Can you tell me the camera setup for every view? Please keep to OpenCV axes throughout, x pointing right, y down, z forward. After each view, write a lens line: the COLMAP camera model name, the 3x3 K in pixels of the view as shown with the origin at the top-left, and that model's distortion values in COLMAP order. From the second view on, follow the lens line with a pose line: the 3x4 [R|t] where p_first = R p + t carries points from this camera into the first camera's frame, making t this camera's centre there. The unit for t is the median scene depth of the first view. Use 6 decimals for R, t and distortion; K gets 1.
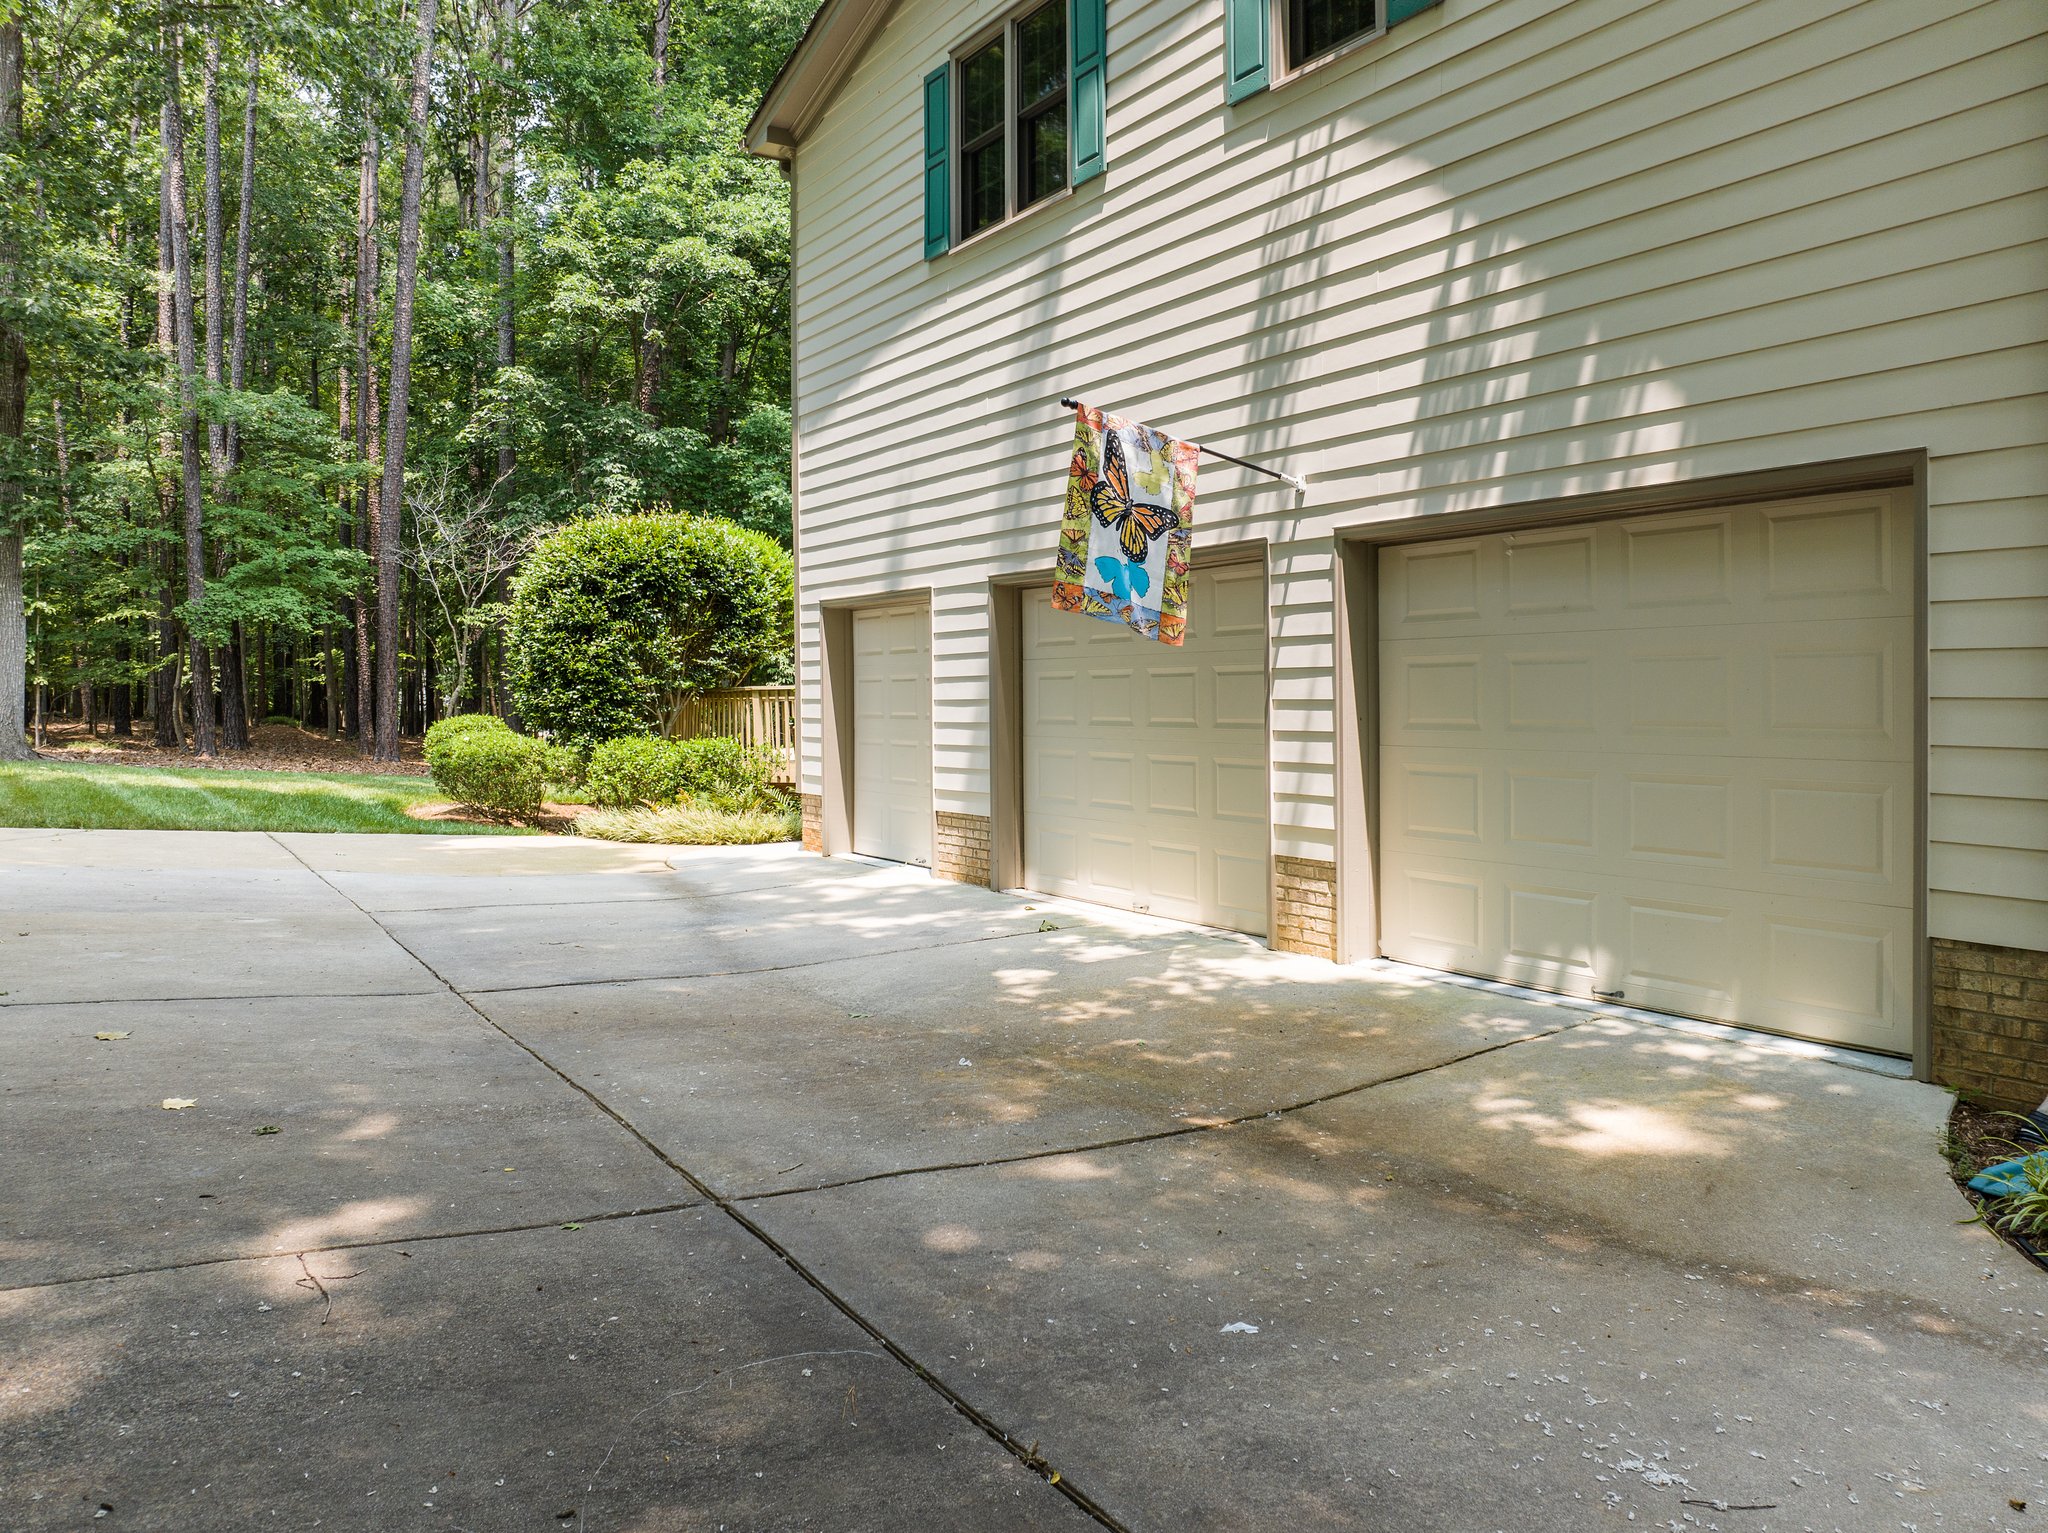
lens RADIAL K [[1453.6, 0, 1027.8], [0, 1453.6, 758.1], [0, 0, 1]] dist [-0.037673, -0.002541]
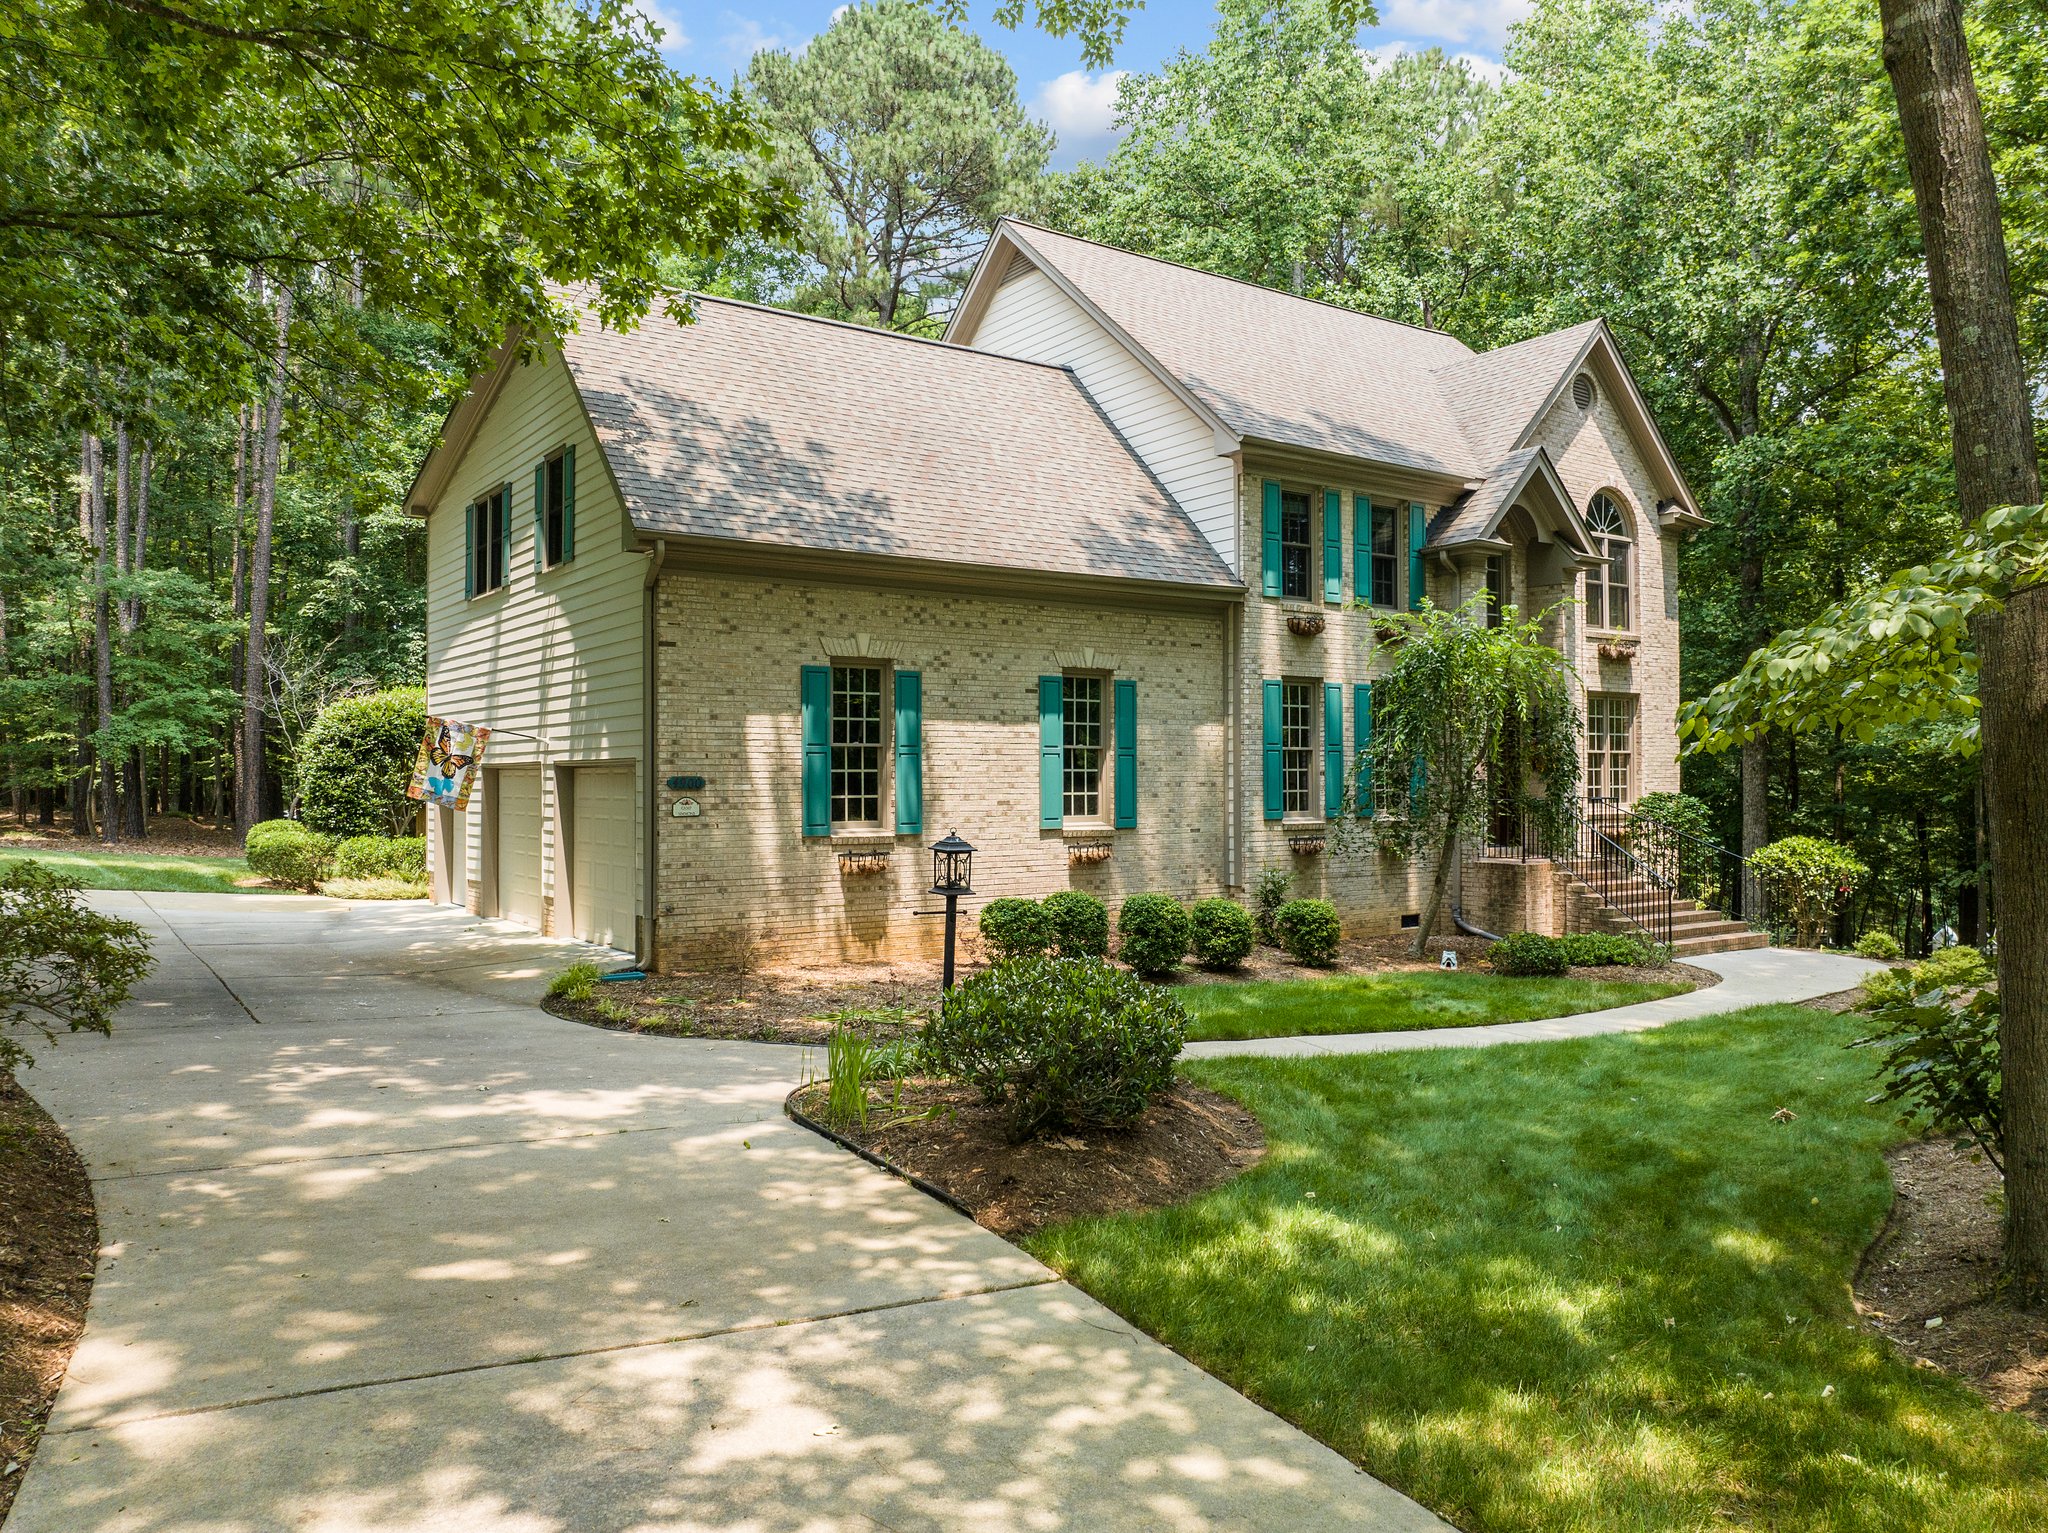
lens RADIAL K [[1479.5, 0, 1031.7], [0, 1479.5, 801.5], [0, 0, 1]] dist [-0.029075, 0.000915]
pose [[0.999516, 0.004805, 0.030729, 0.269448], [-0.003987, 0.999637, -0.026631, -0.007844], [-0.030846, 0.026496, 0.999173, -0.431423]]
